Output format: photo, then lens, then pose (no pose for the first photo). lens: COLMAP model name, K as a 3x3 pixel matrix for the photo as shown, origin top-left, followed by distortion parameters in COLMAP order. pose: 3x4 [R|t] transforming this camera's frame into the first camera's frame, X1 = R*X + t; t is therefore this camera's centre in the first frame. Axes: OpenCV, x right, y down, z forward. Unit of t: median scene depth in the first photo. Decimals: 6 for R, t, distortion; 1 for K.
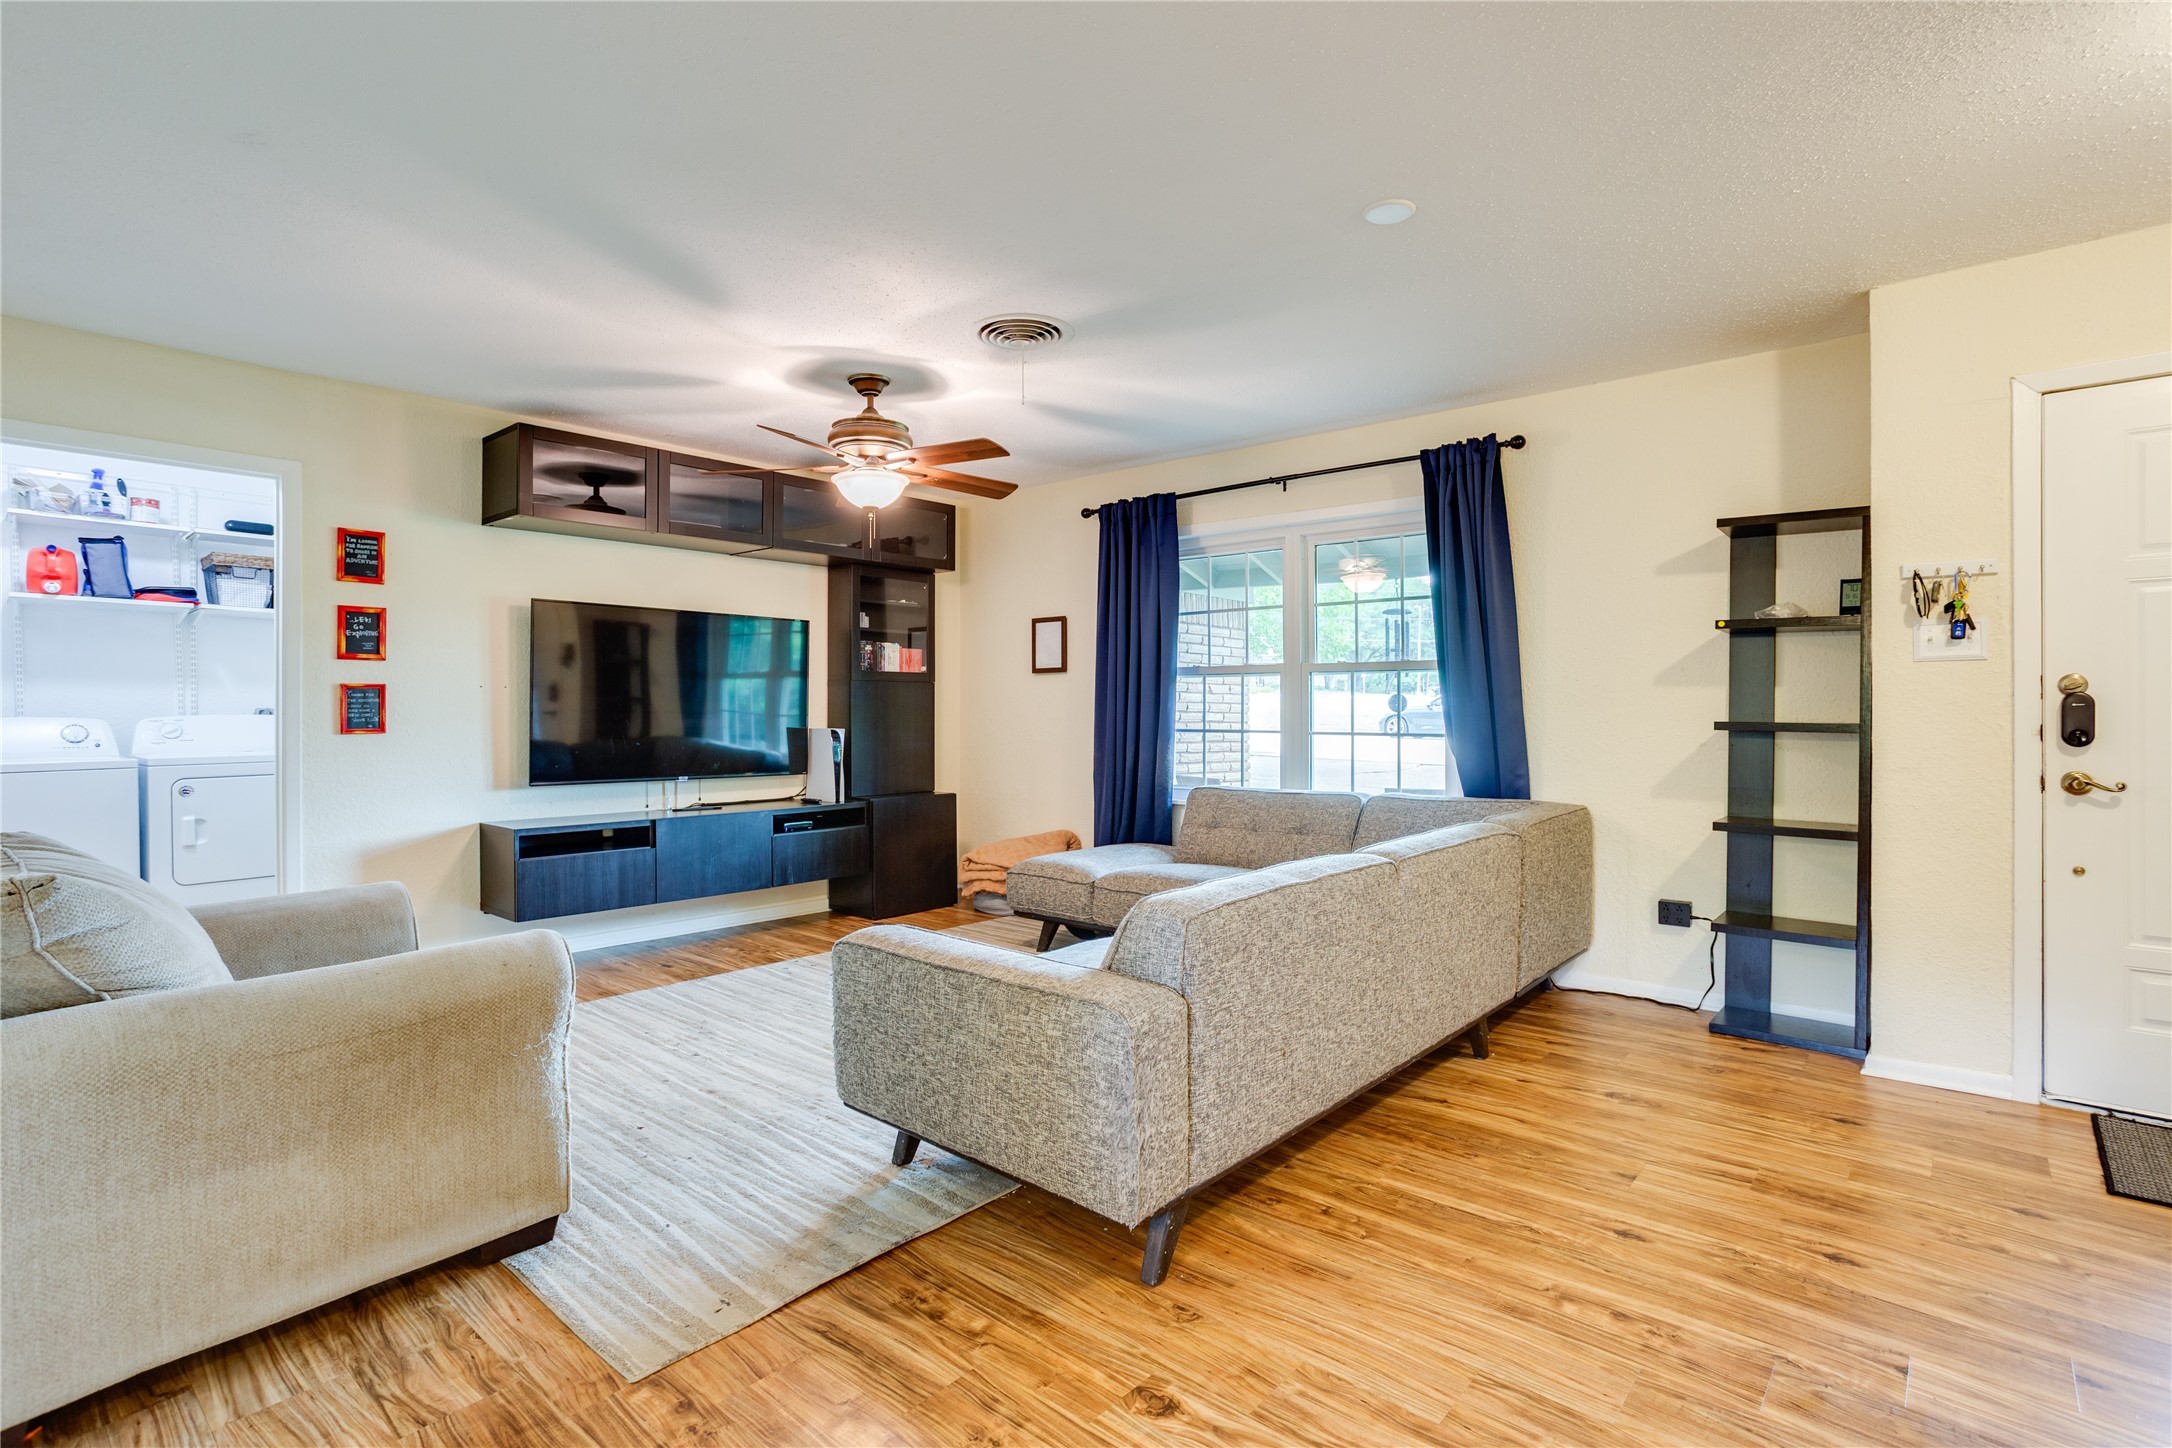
lens RADIAL K [[1052.0, 0, 1096.7], [0, 1052.0, 704.0], [0, 0, 1]] dist [-0.021085, 0.000399]
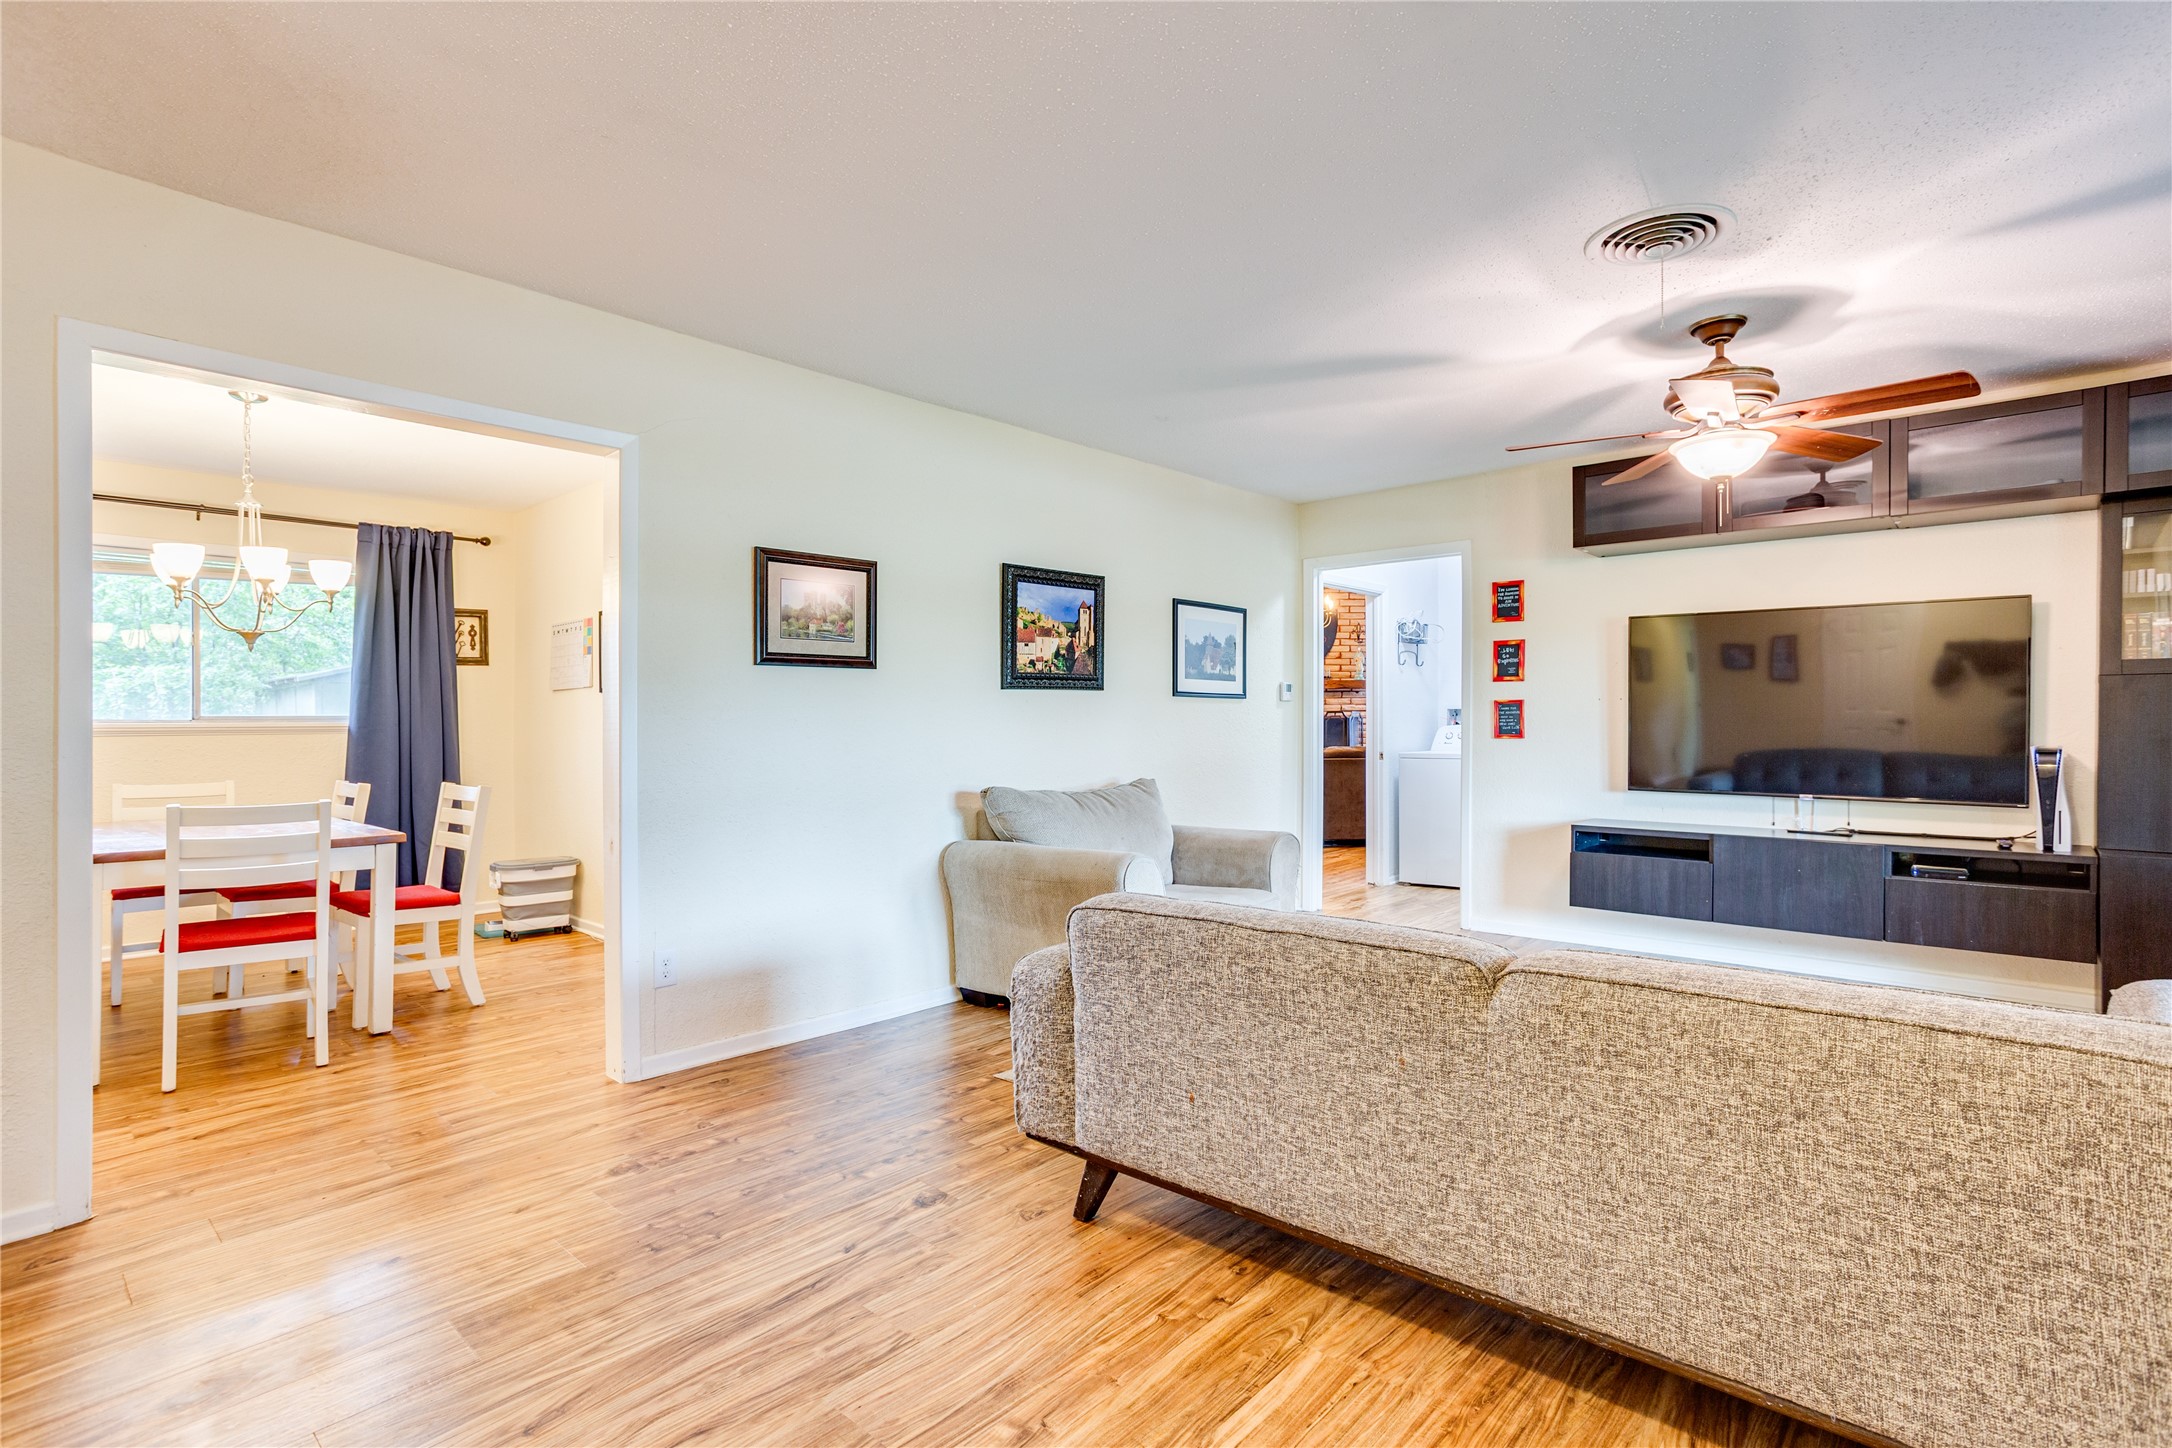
lens RADIAL K [[1052.0, 0, 1096.0], [0, 1052.0, 744.3], [0, 0, 1]] dist [-0.021085, 0.000399]
pose [[-0.032029, 0.025531, -0.999161, 0.917732], [0.011205, 0.999620, 0.025183, -0.003952], [0.999424, -0.010389, -0.032303, 0.784579]]
